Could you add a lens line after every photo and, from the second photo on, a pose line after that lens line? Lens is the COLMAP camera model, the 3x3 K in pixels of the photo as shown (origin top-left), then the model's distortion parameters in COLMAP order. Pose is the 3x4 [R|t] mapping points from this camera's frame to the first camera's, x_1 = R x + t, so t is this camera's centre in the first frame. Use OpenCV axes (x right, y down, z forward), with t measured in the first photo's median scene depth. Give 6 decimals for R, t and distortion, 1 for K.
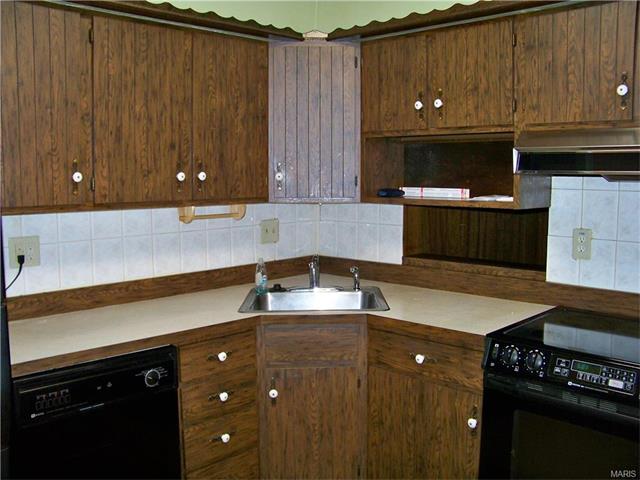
lens RADIAL K [[622.6, 0, 320.0], [0, 622.6, 240.0], [0, 0, 1]] dist [-0.133742, 0.014312]
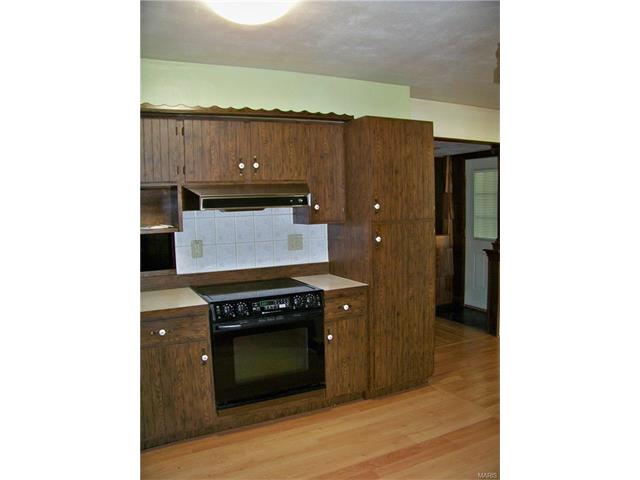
lens RADIAL K [[509.2, 0, 320.0], [0, 509.2, 240.0], [0, 0, 1]] dist [-0.158172, 0.002035]
pose [[0.318535, -0.086836, 0.943925, -0.801520], [0.124176, 0.991036, 0.049266, -0.045167], [-0.939742, 0.101520, 0.326463, 0.182815]]
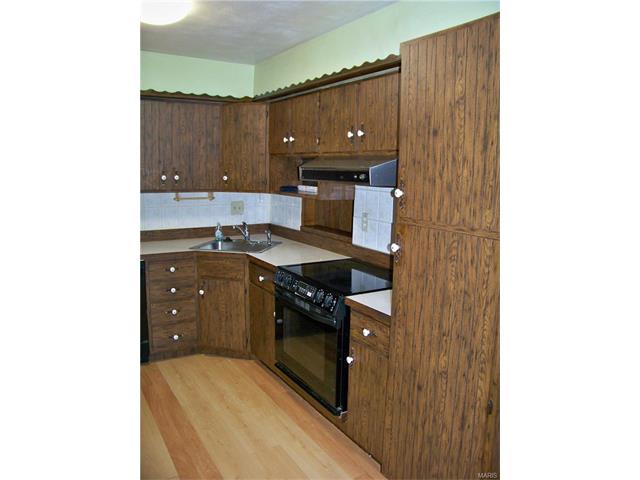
lens RADIAL K [[465.9, 0, 320.0], [0, 465.9, 240.0], [0, 0, 1]] dist [-0.105299, 0.002016]
pose [[0.966133, 0.061017, -0.250725, 0.619093], [-0.049518, 0.997423, 0.051921, -0.005530], [0.253247, -0.037747, 0.966665, -0.282733]]
